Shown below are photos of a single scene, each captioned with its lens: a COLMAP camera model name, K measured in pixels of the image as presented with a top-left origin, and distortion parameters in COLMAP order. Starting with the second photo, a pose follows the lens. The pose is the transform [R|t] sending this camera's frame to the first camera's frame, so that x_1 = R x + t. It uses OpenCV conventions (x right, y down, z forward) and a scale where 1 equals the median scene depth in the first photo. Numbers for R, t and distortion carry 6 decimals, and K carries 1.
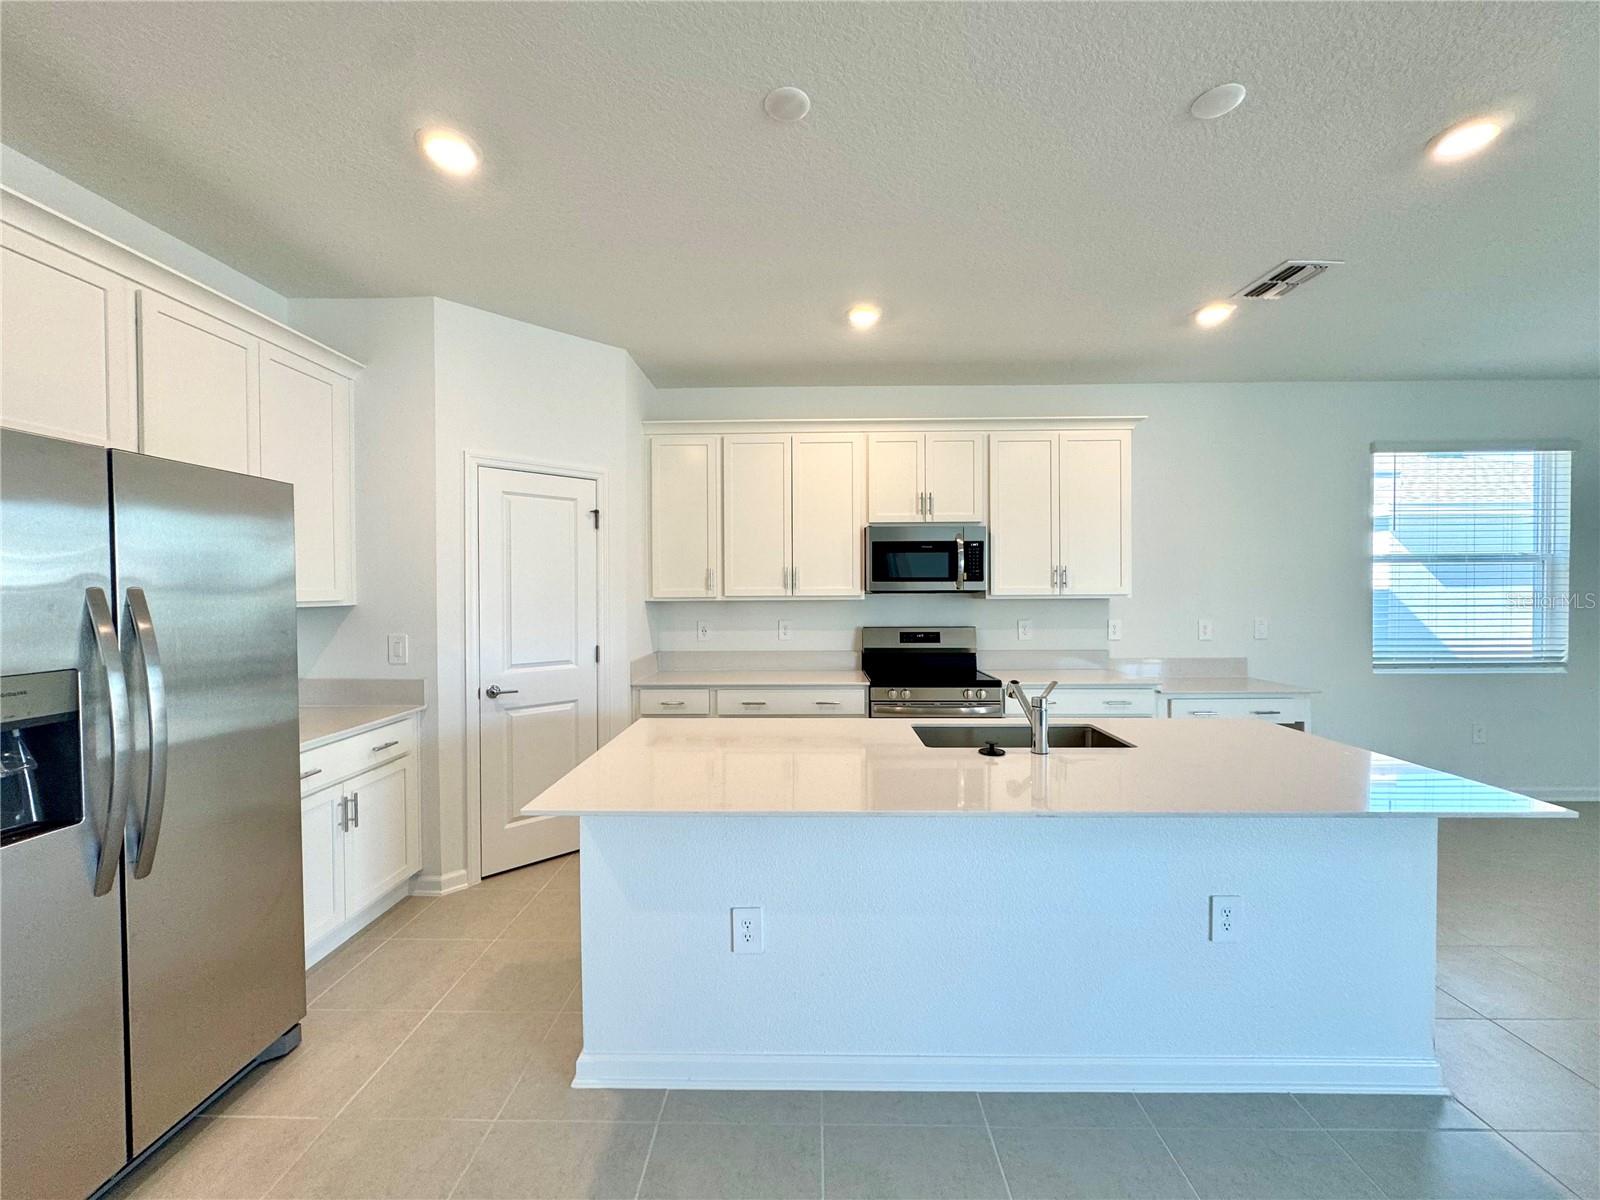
lens RADIAL K [[654.8, 0, 800.0], [0, 654.8, 600.0], [0, 0, 1]] dist [0.000937, 0.000157]
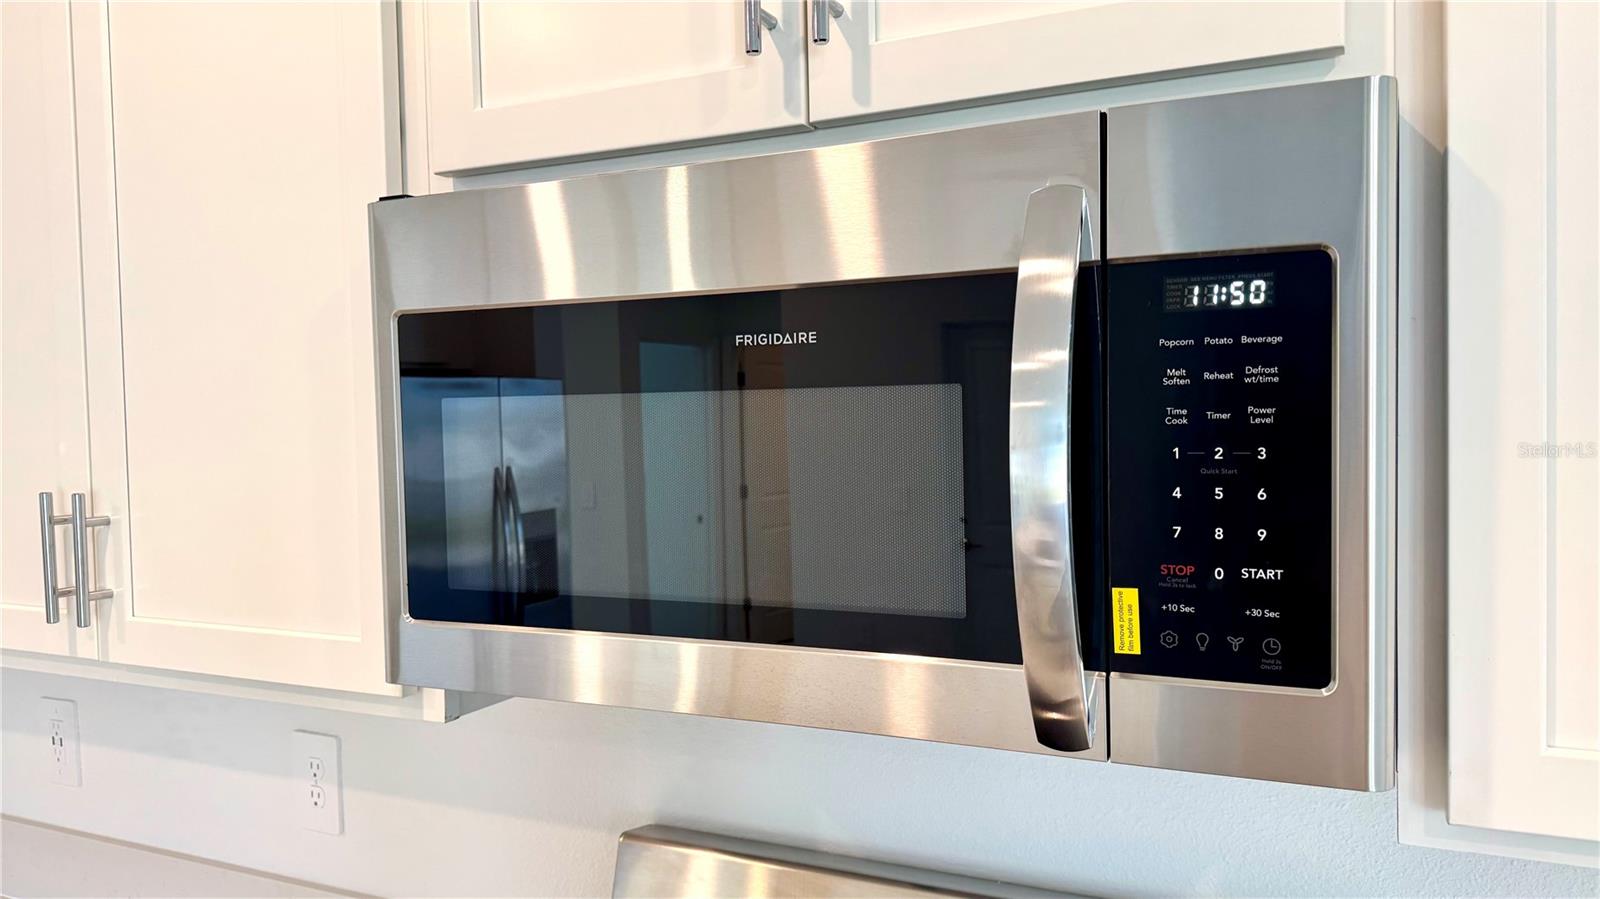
lens RADIAL K [[1171.8, 0, 800.0], [0, 1171.8, 449.5], [0, 0, 1]] dist [-0.001700, -0.006118]
pose [[0.903357, 0.003569, -0.428875, 0.368616], [0.010248, 0.999500, 0.029905, -0.088132], [0.428767, -0.031410, 0.902869, 1.069652]]
